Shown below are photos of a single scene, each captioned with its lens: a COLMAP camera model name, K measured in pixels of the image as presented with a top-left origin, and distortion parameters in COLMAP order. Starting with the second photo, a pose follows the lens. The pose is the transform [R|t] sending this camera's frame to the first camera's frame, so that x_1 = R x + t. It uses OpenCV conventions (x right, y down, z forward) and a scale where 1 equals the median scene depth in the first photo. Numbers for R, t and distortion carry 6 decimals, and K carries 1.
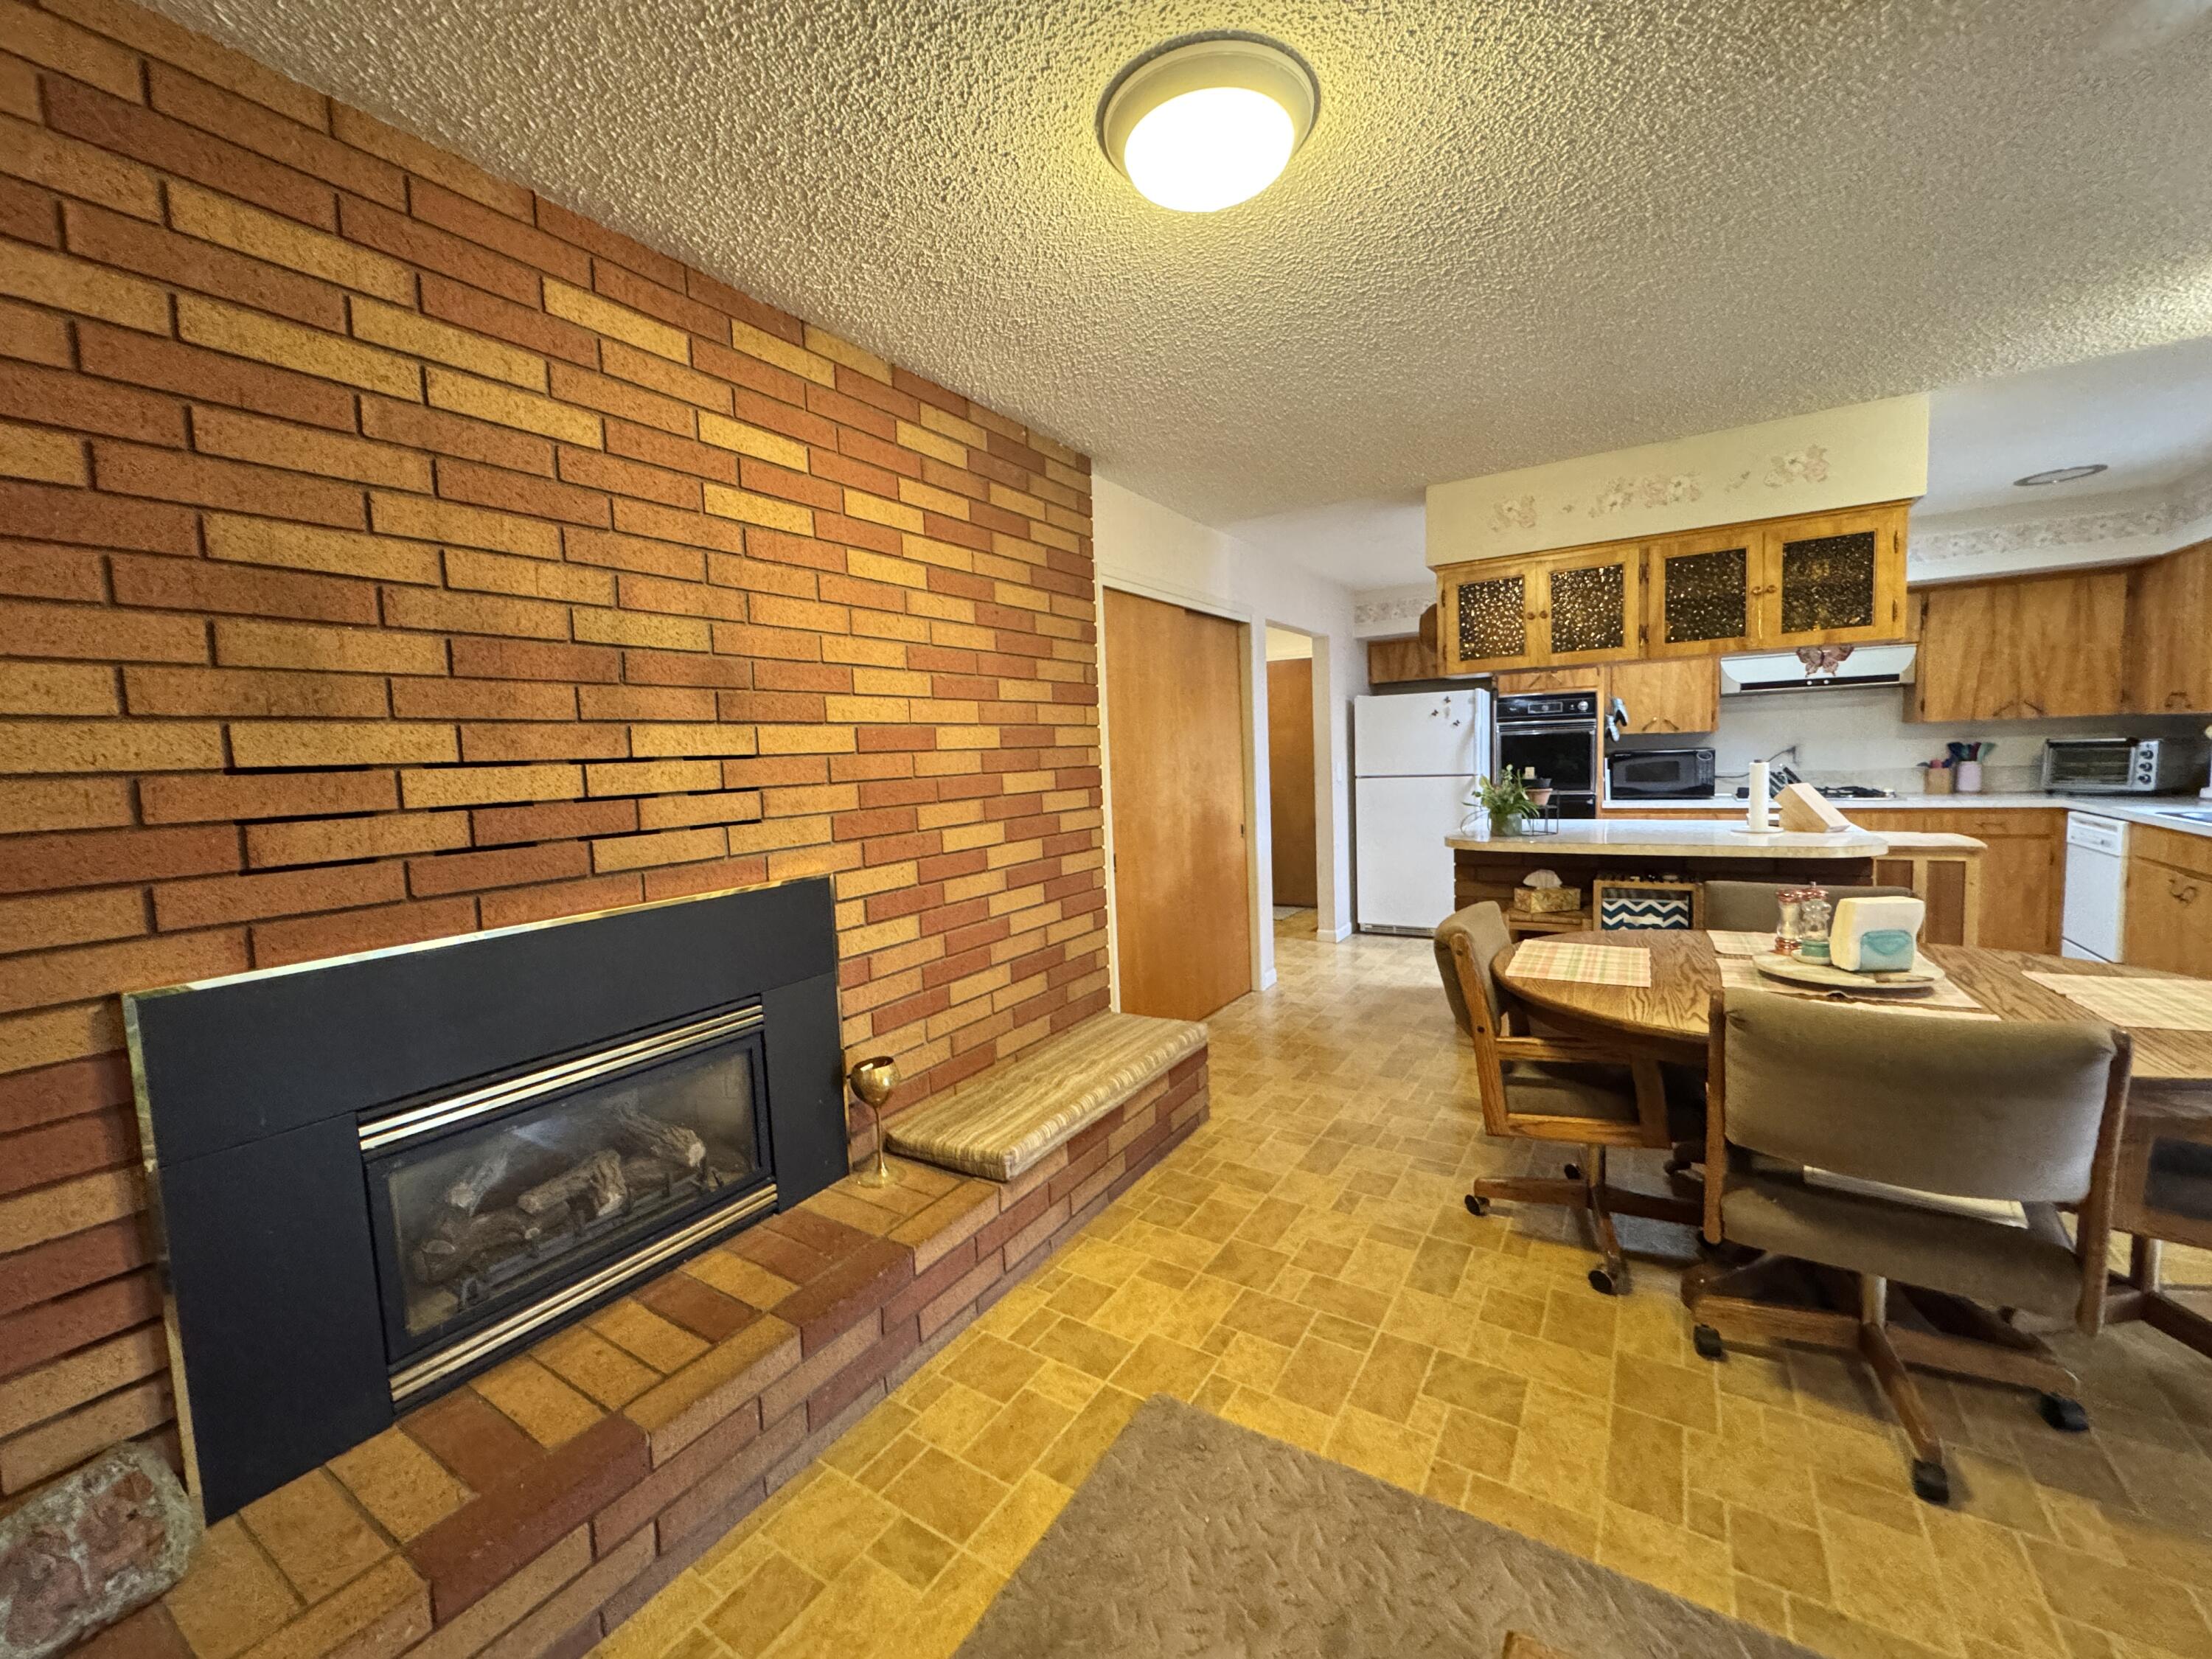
lens RADIAL K [[881.7, 0, 1101.7], [0, 881.7, 826.9], [0, 0, 1]] dist [-0.002669, 0.000428]
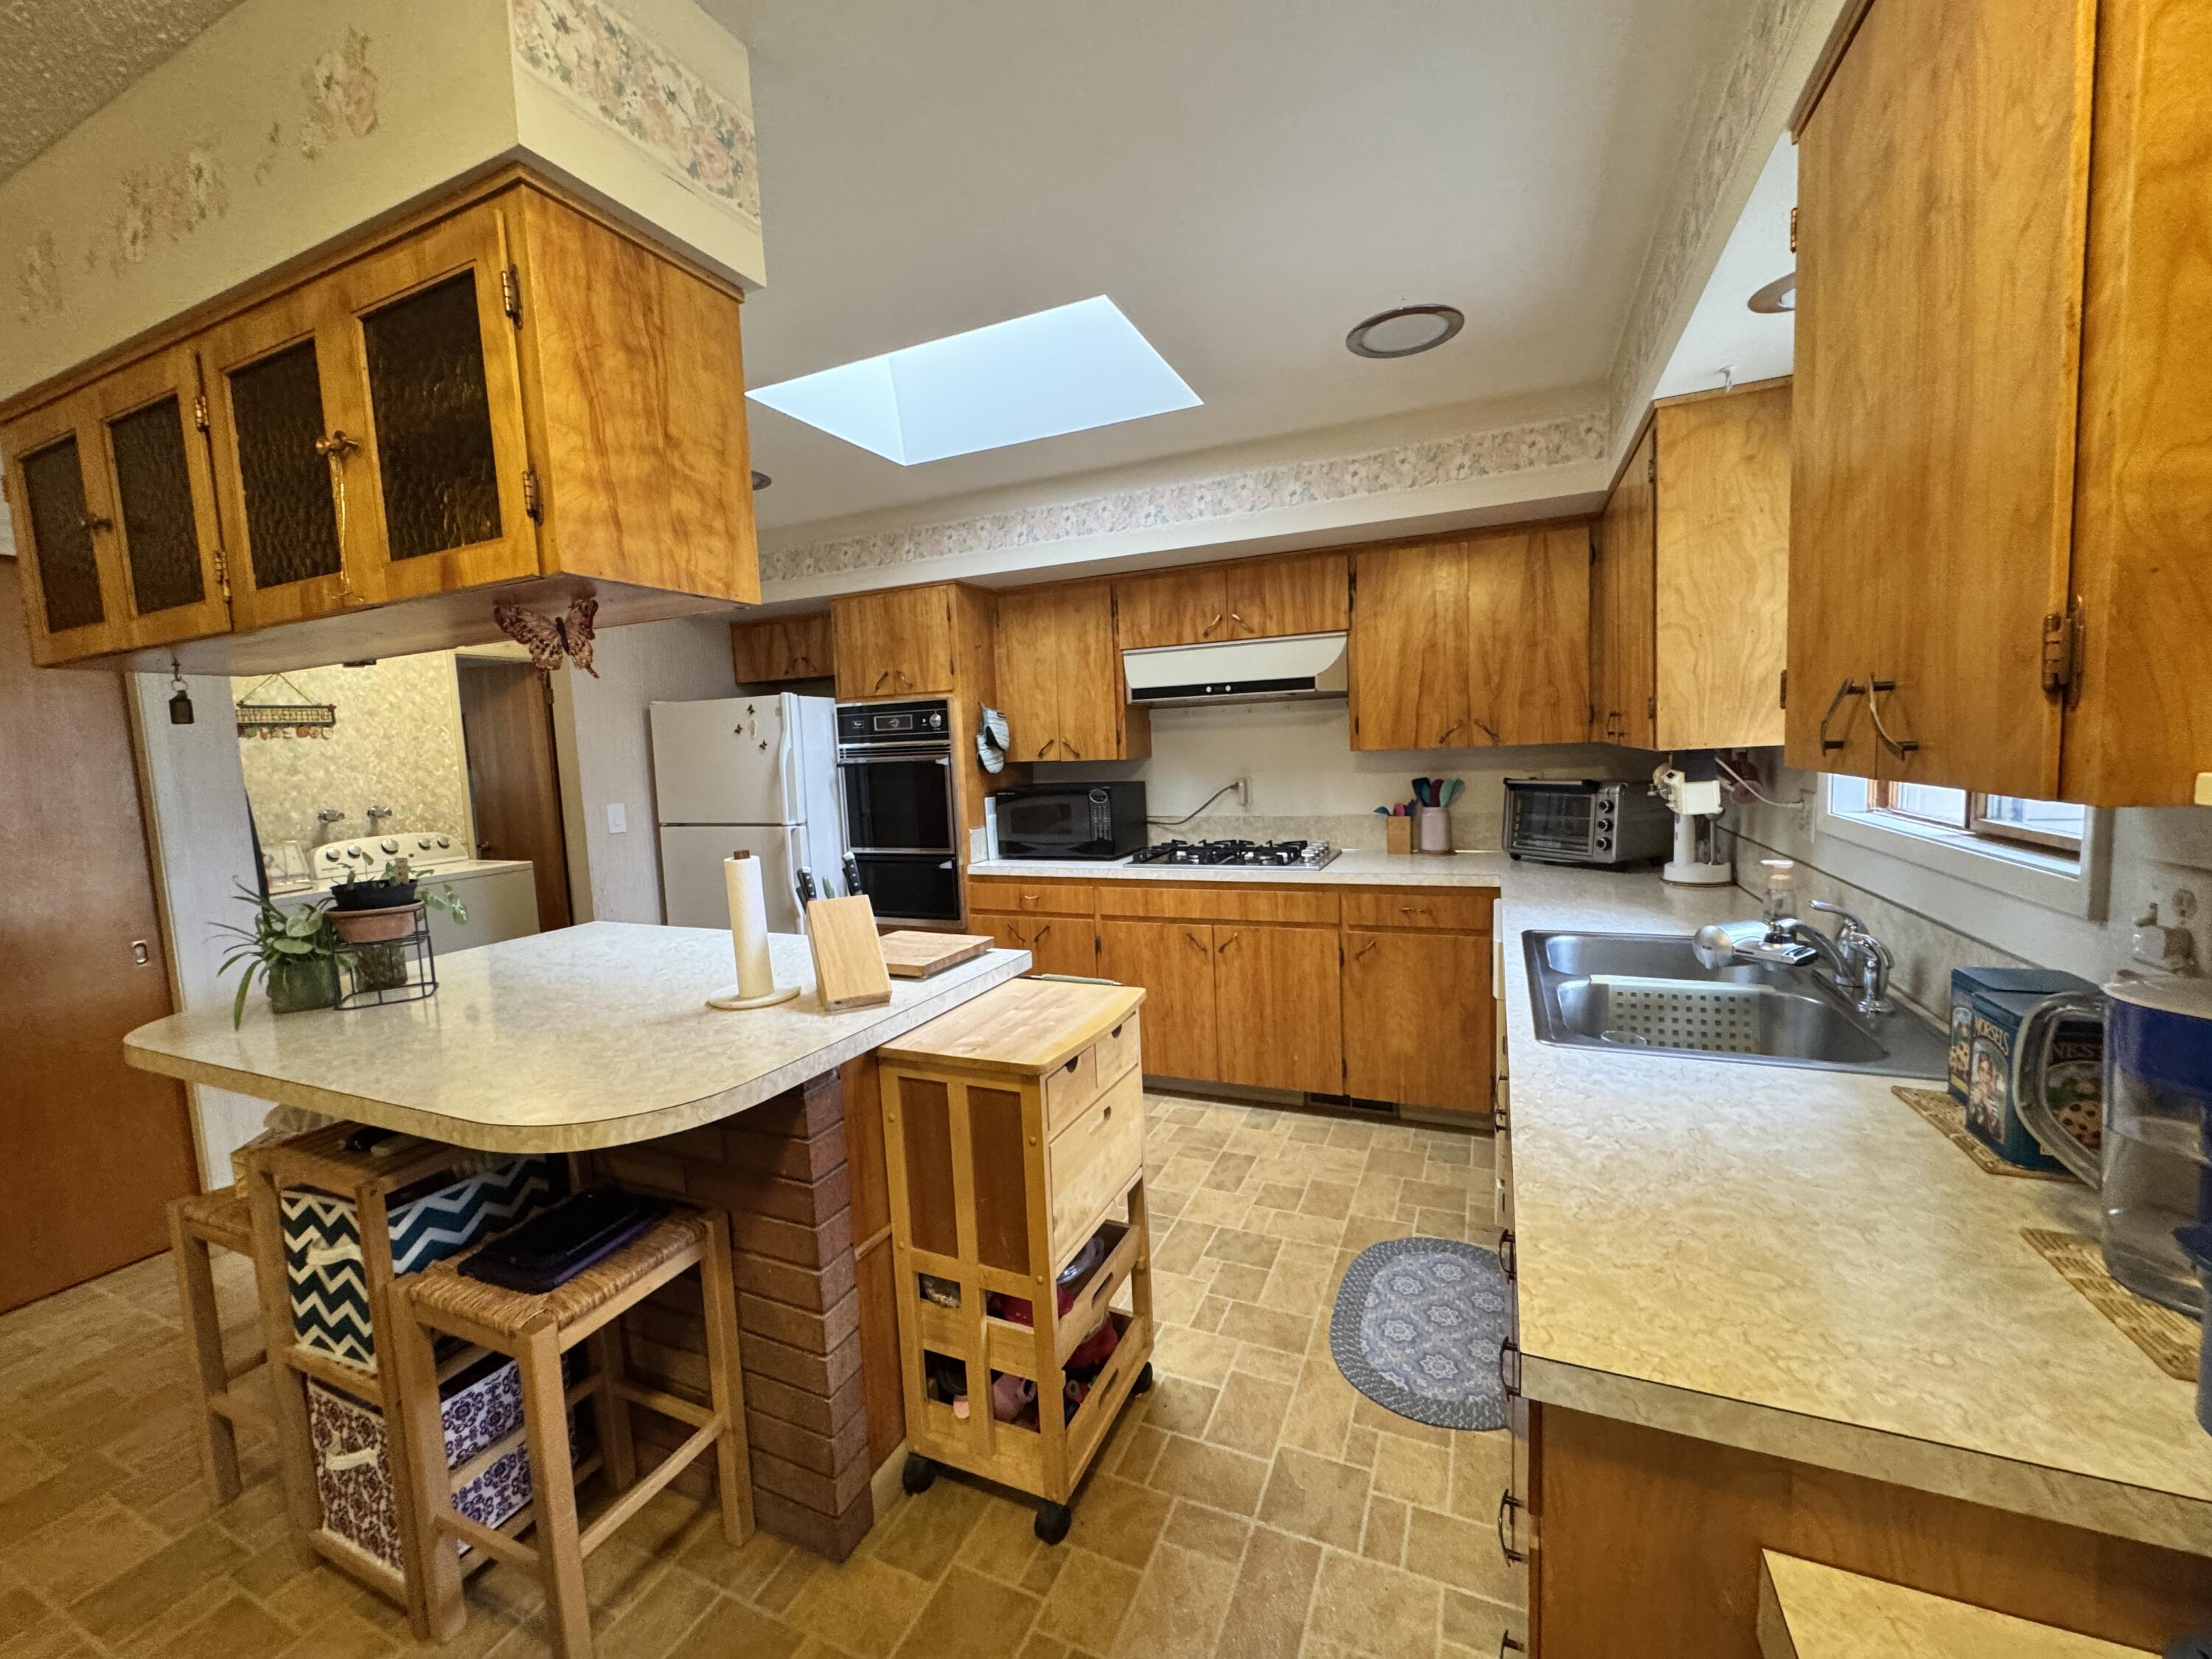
lens RADIAL K [[881.7, 0, 1102.0], [0, 881.7, 824.8], [0, 0, 1]] dist [-0.002669, 0.000428]
pose [[0.988900, -0.013135, 0.147999, 1.043087], [0.013079, 0.999914, 0.001350, -0.106835], [-0.148004, 0.000601, 0.988987, 0.597469]]
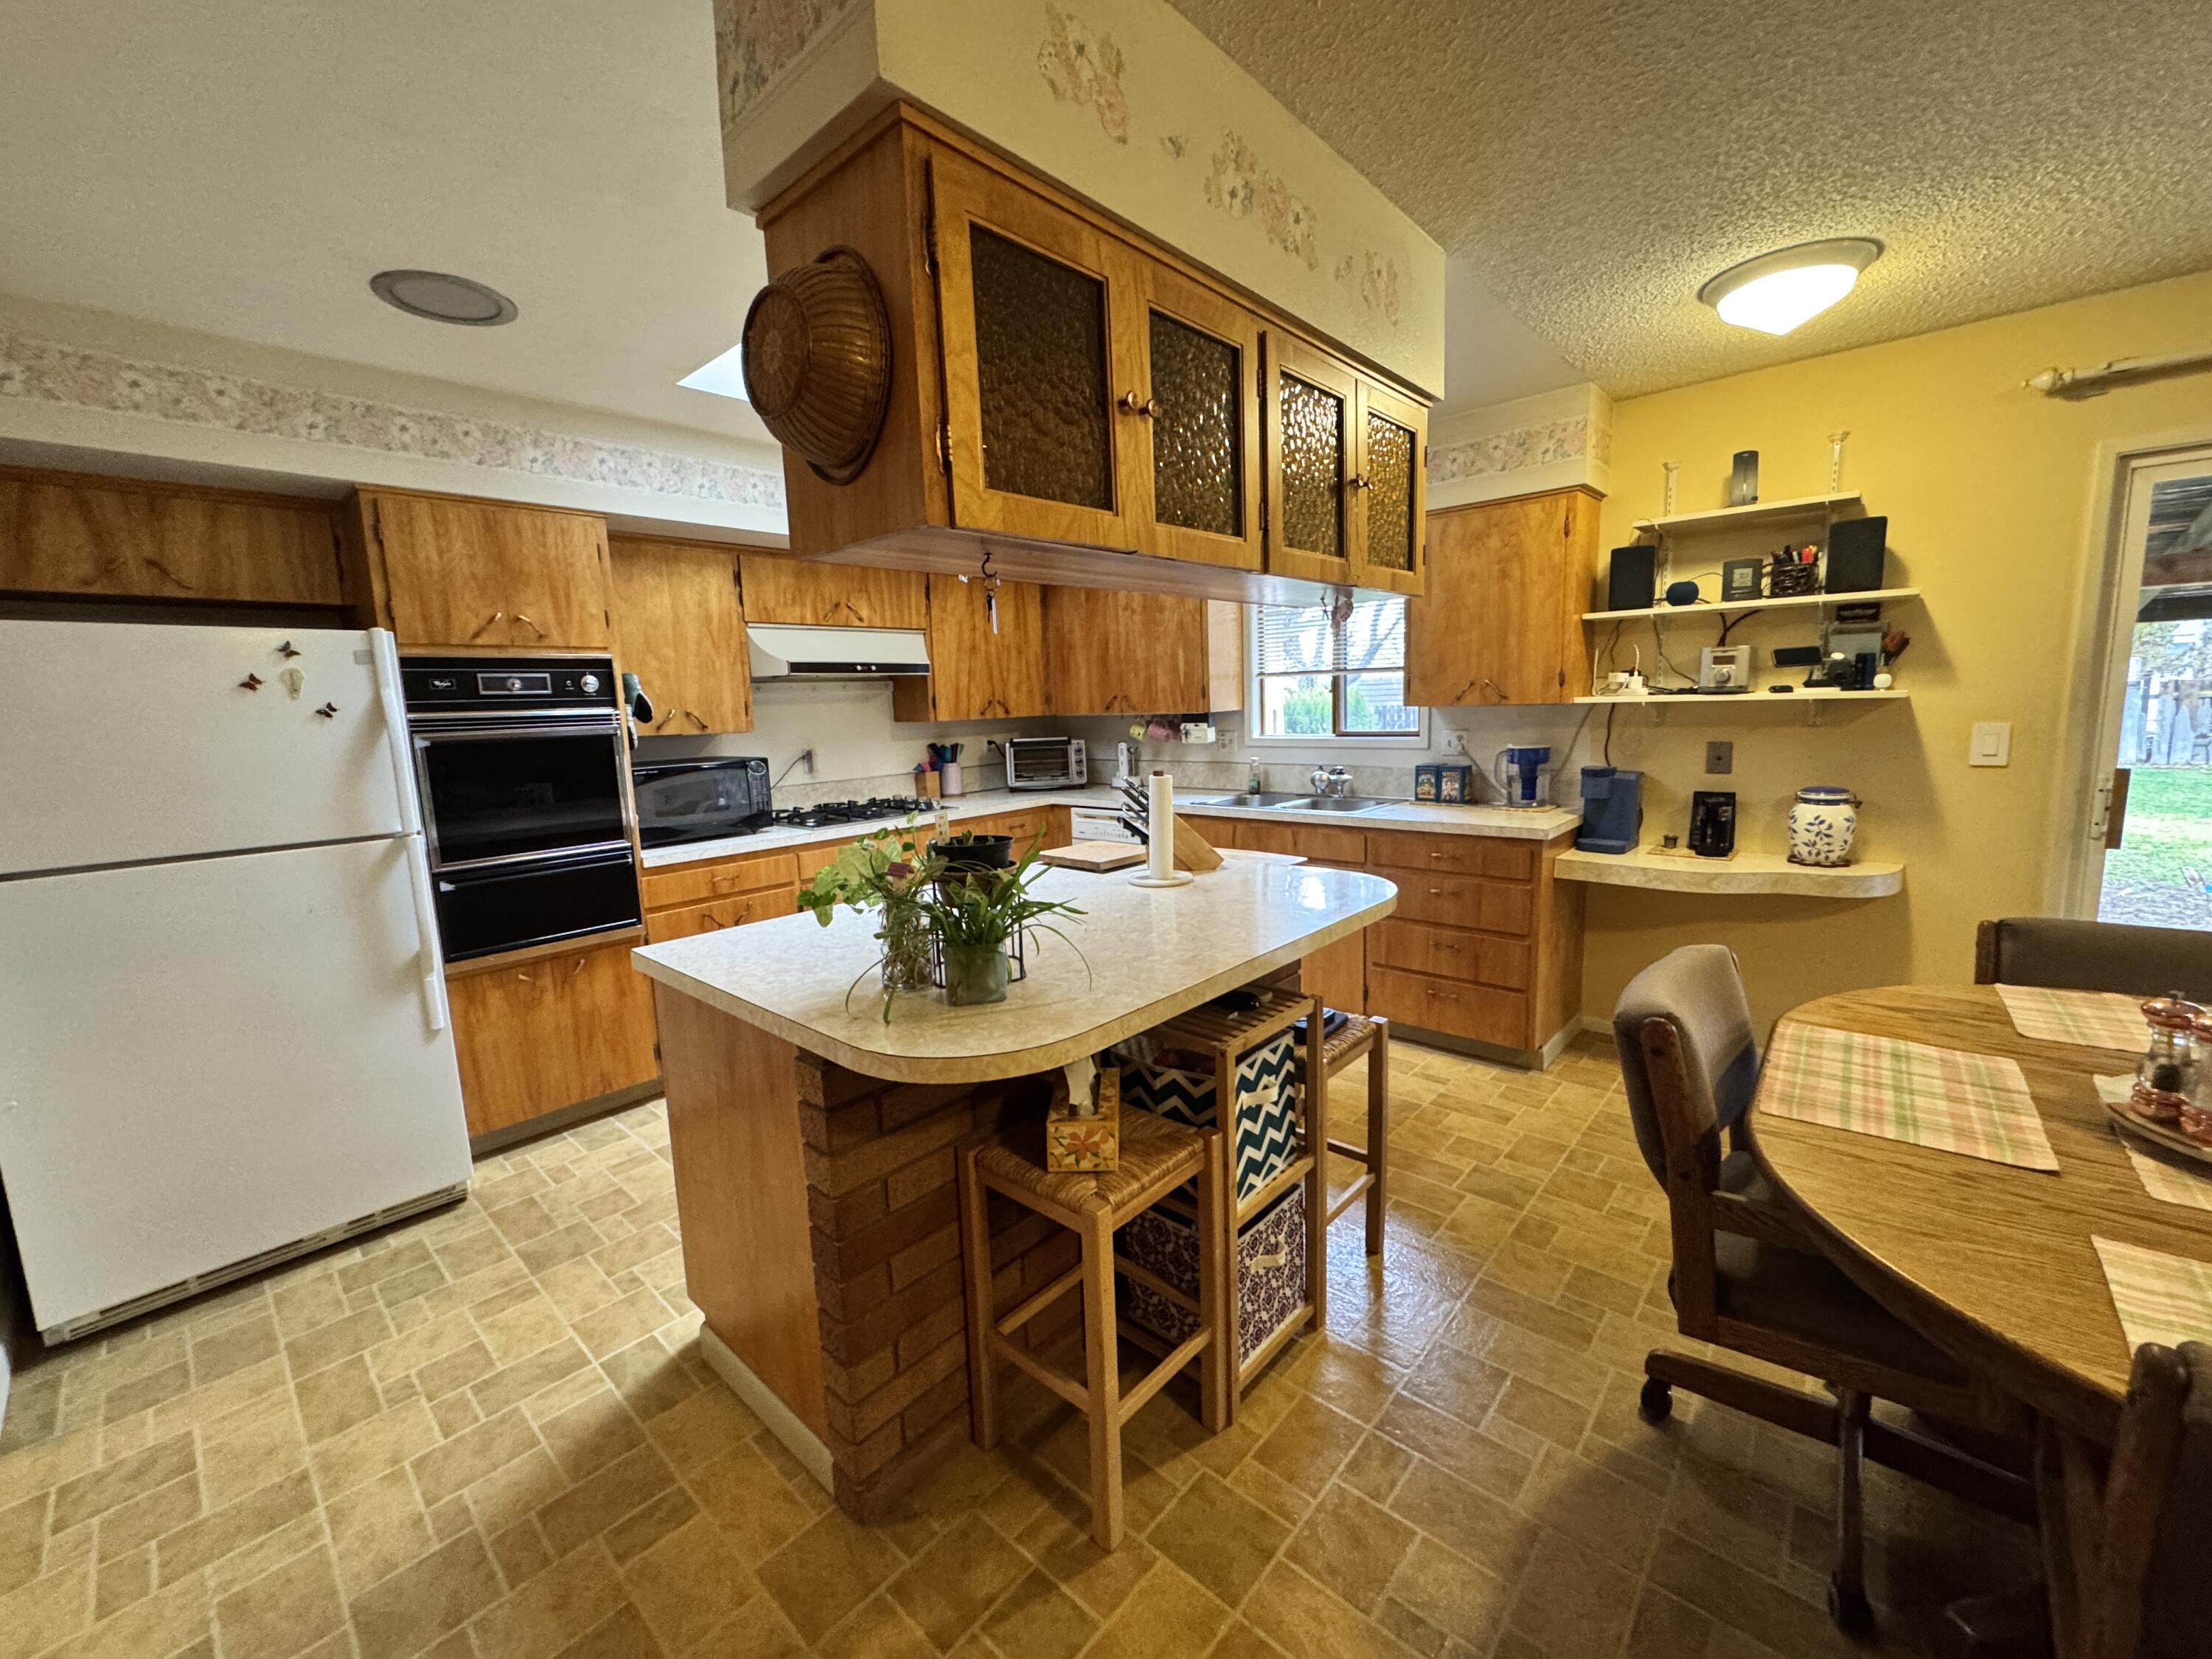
lens RADIAL K [[881.7, 0, 1104.0], [0, 881.7, 826.1], [0, 0, 1]] dist [-0.002669, 0.000428]
pose [[0.169066, -0.103558, 0.980149, 0.128275], [0.112771, 0.989966, 0.085143, -0.114809], [-0.979132, 0.096138, 0.179048, 1.114556]]
